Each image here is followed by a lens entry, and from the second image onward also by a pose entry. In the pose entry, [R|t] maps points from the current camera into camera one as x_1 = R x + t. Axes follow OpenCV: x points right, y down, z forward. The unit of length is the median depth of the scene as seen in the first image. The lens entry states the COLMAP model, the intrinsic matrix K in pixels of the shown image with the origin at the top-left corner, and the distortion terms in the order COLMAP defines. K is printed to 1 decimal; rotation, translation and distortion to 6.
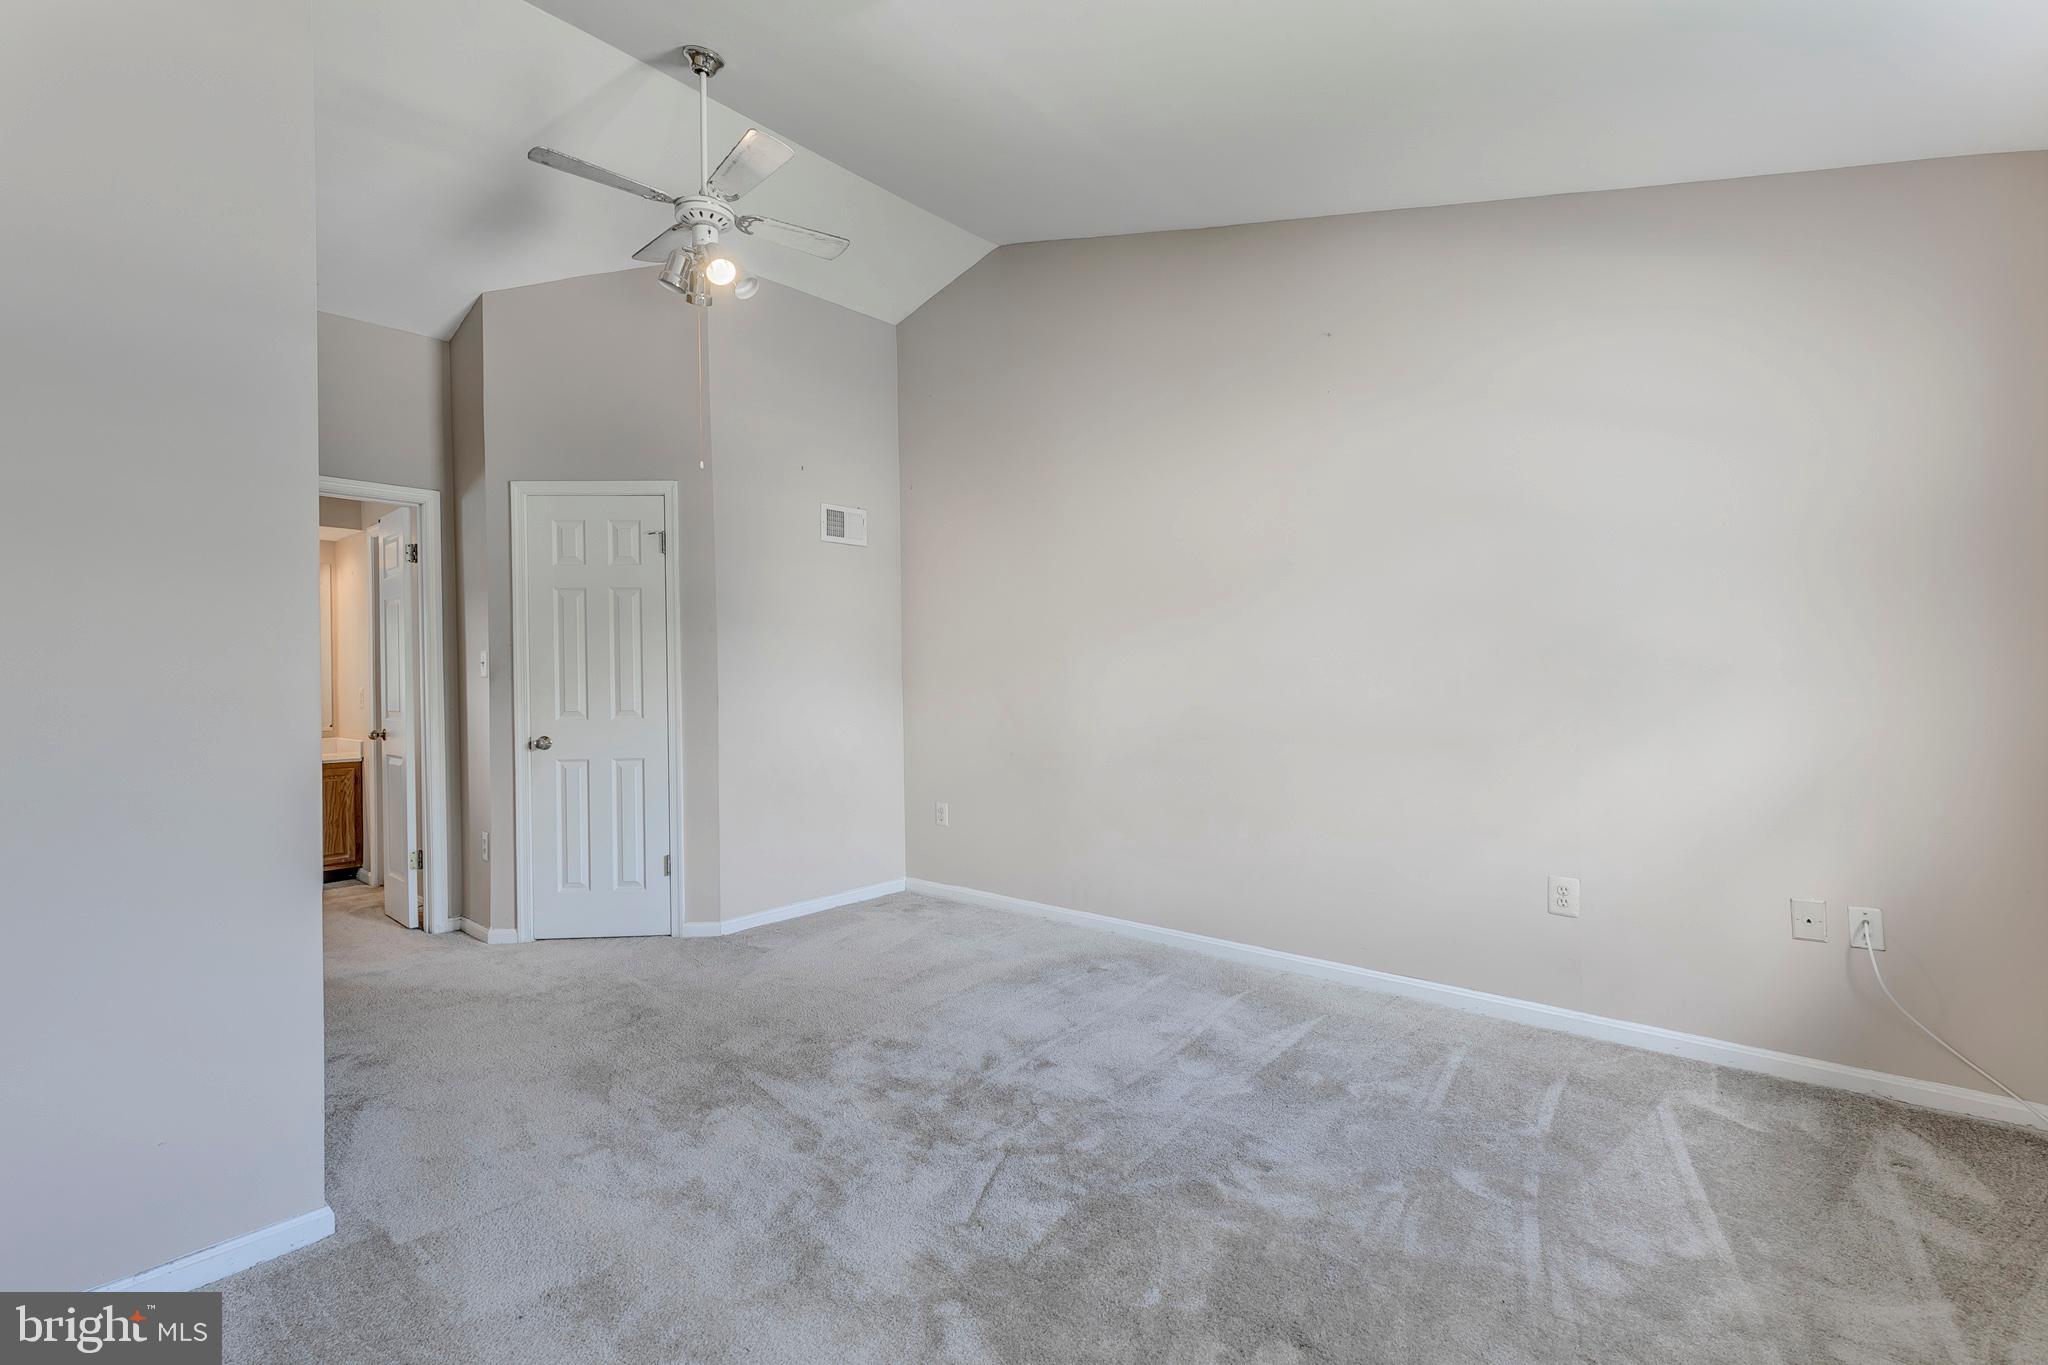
lens RADIAL K [[923.1, 0, 1030.1], [0, 923.1, 683.6], [0, 0, 1]] dist [0.002583, -0.000019]
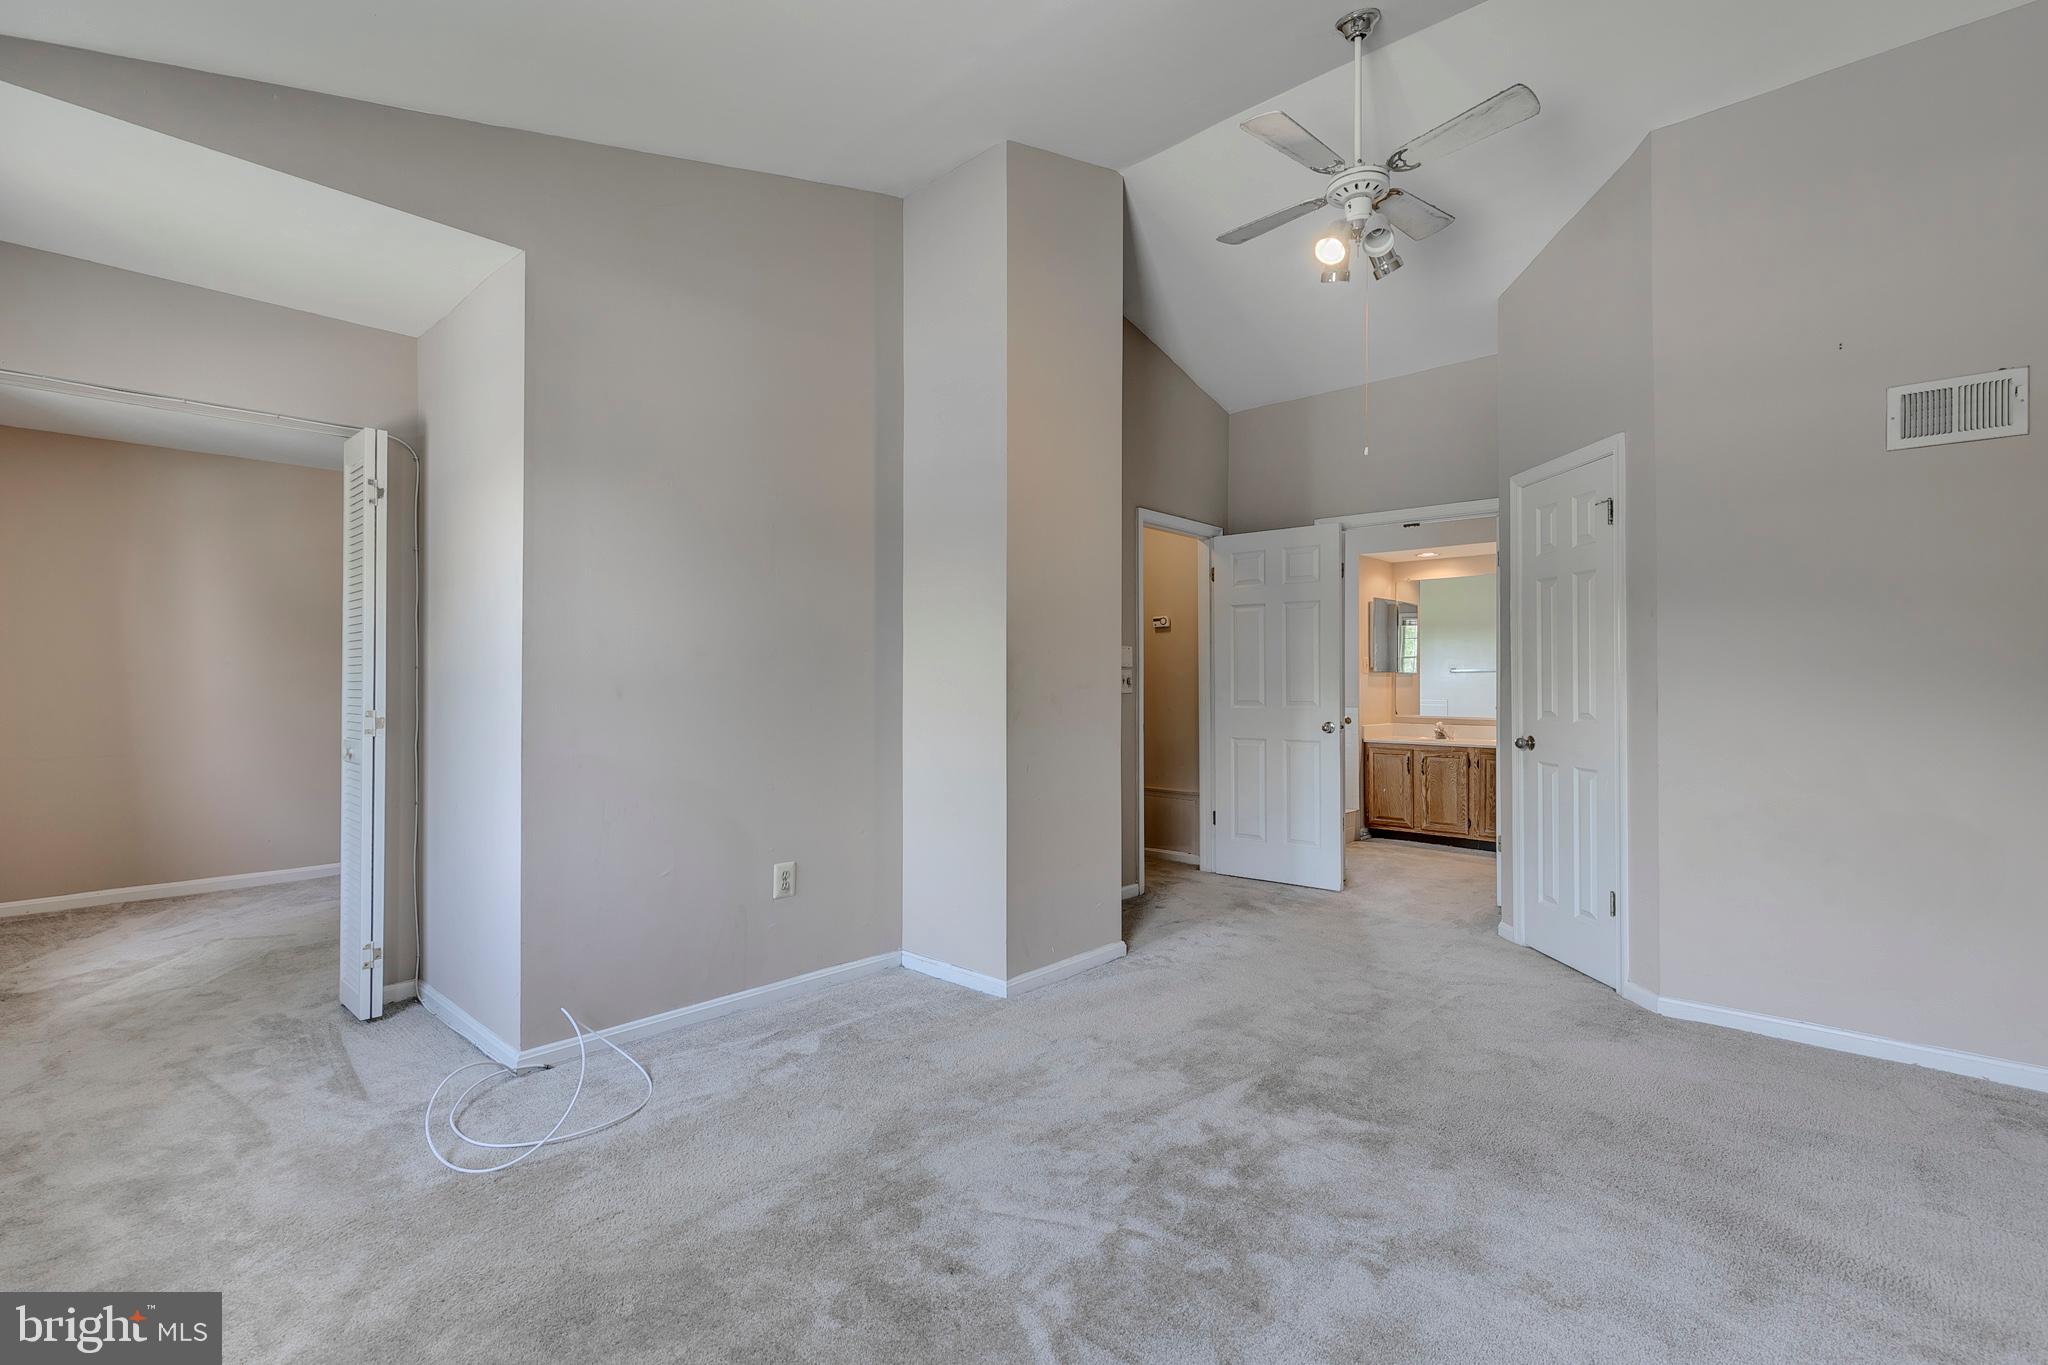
lens RADIAL K [[923.1, 0, 1030.1], [0, 923.1, 683.6], [0, 0, 1]] dist [0.002583, -0.000019]
pose [[-0.042919, 0.015178, -0.998963, 0.449547], [-0.002291, 0.999880, 0.015290, -0.010790], [0.999076, 0.002945, -0.042879, 0.517585]]
